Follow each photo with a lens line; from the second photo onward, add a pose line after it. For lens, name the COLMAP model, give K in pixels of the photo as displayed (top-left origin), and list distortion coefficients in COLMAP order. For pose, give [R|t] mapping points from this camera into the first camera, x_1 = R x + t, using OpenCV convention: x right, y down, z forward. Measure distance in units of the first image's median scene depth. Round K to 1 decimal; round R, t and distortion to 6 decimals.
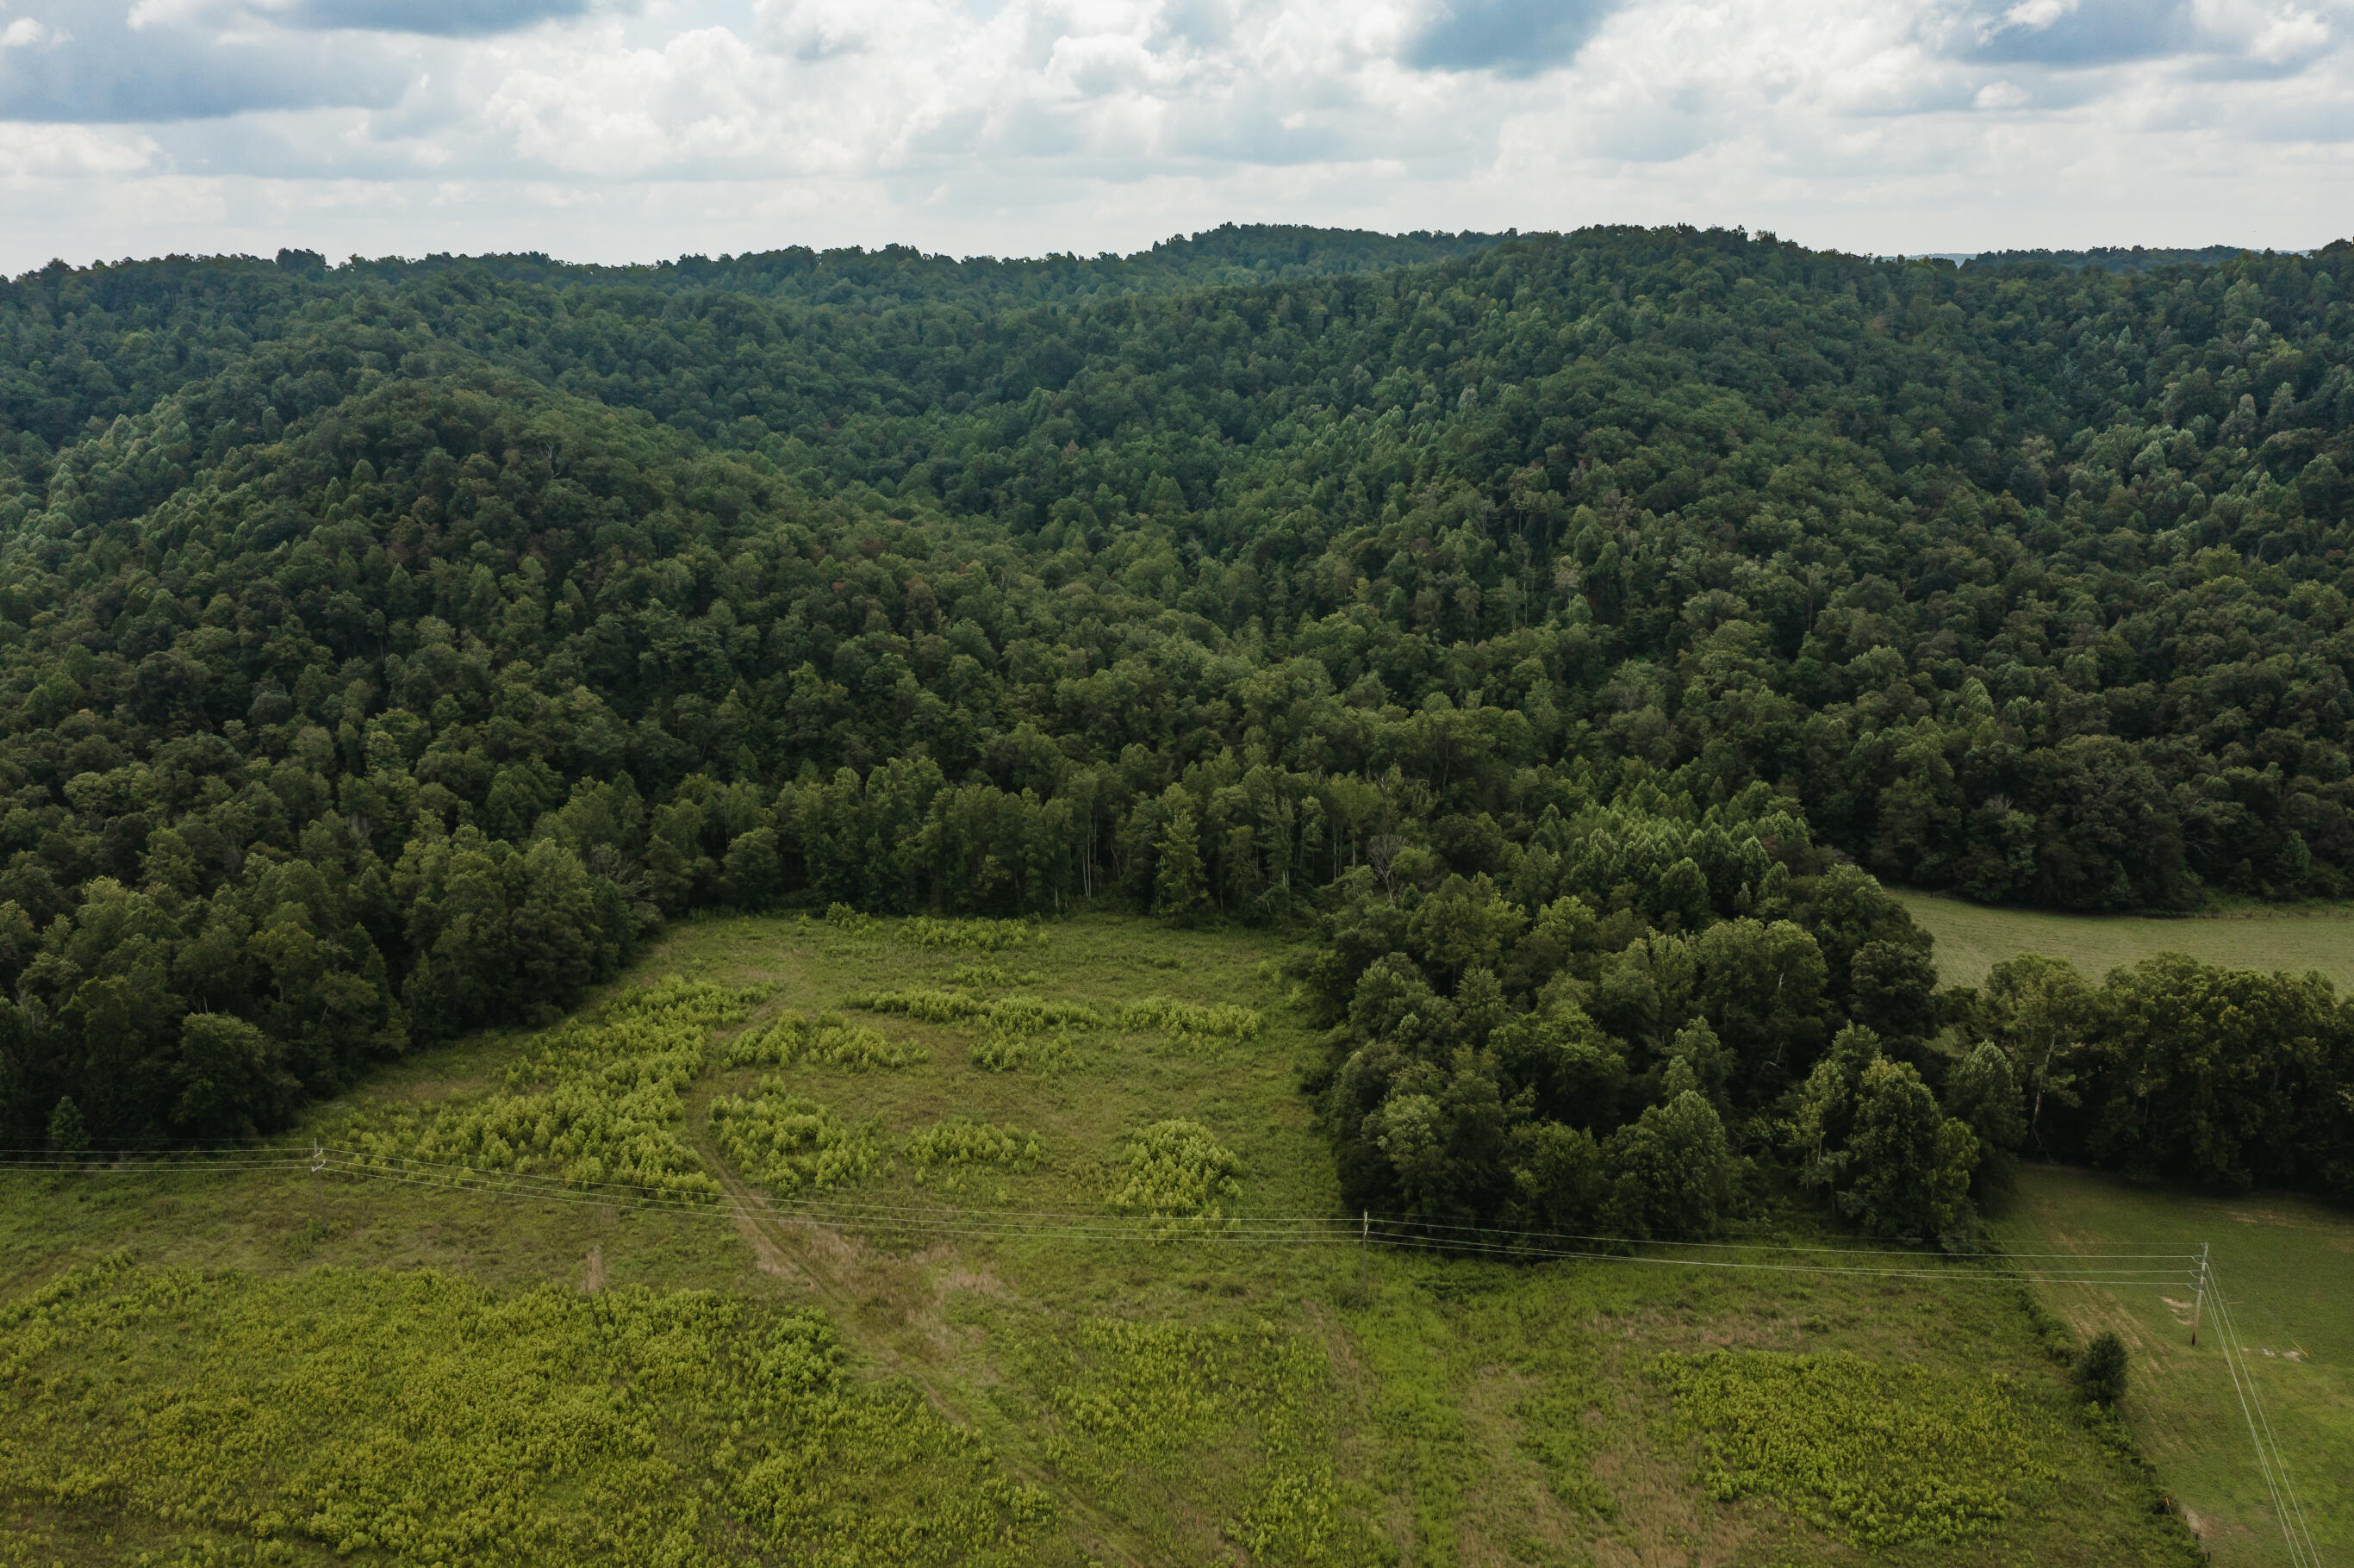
lens RADIAL K [[1868.1, 0, 1162.5], [0, 1868.1, 761.8], [0, 0, 1]] dist [-0.013855, 0.010210]
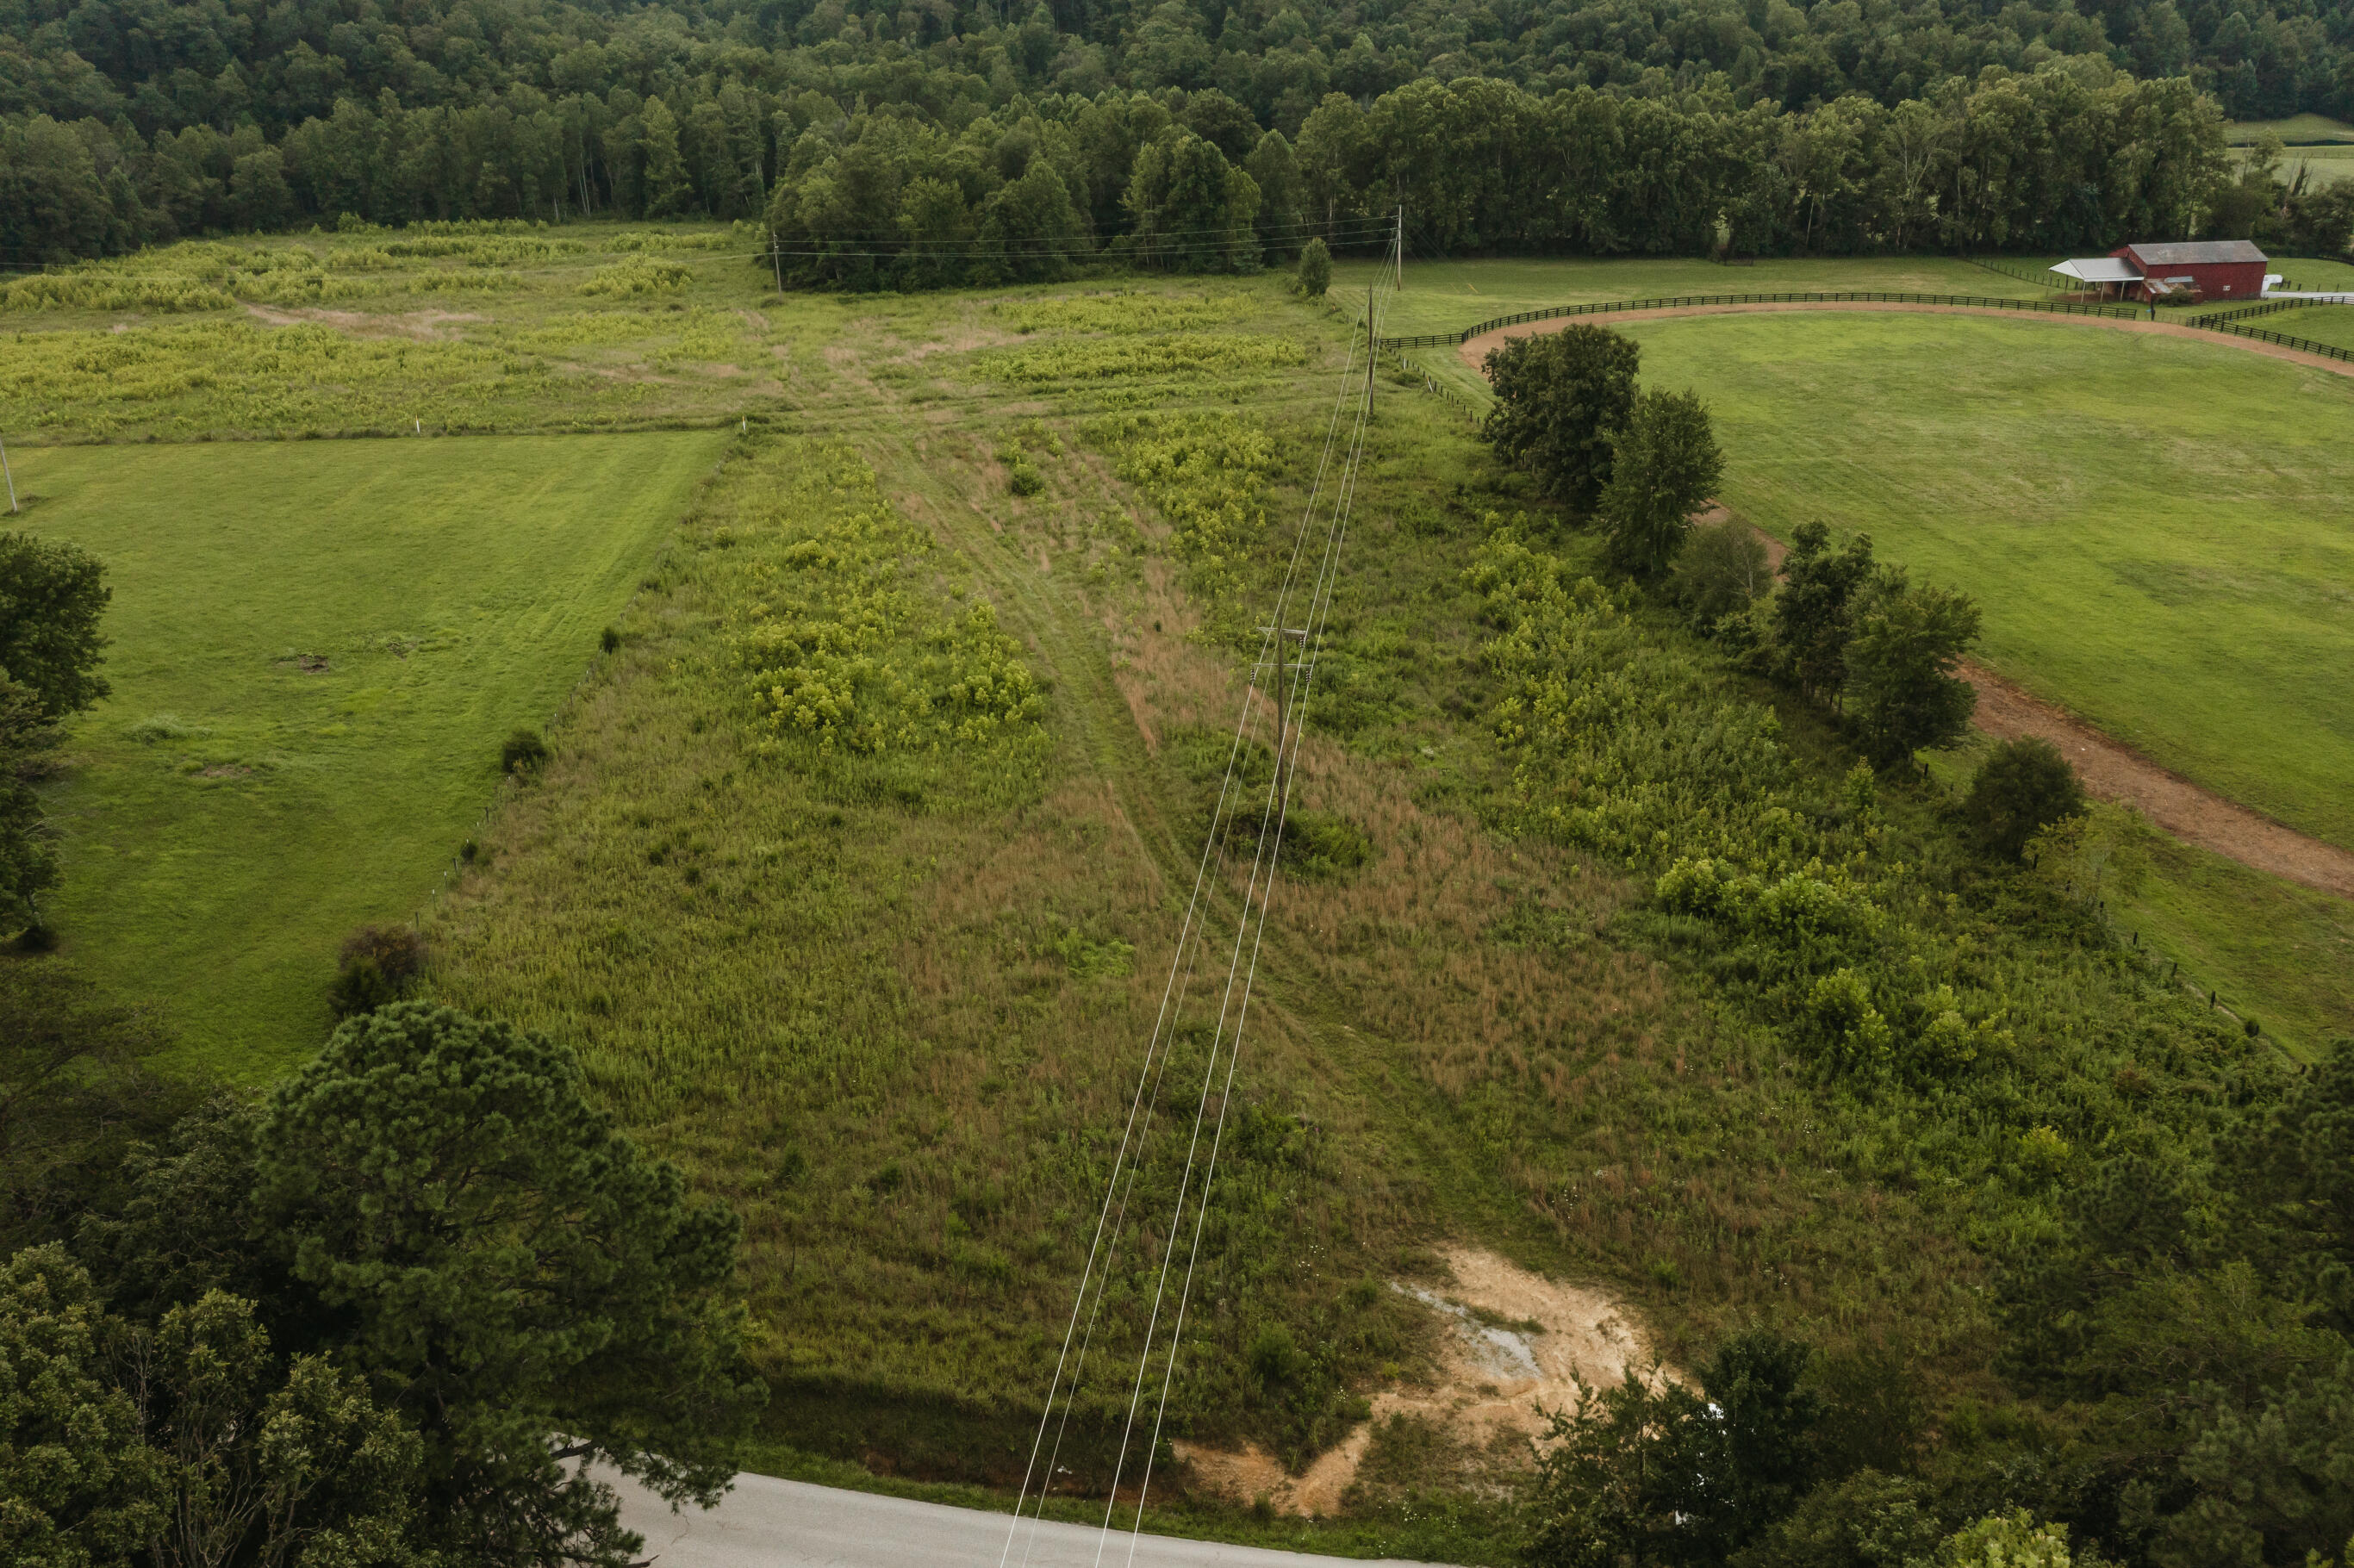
lens RADIAL K [[1879.8, 0, 1179.8], [0, 1879.8, 791.7], [0, 0, 1]] dist [-0.014510, 0.003568]
pose [[0.977681, -0.090793, 0.189463, 0.083781], [0.063978, 0.987632, 0.143140, 0.370417], [-0.200115, -0.127823, 0.971398, -0.270141]]
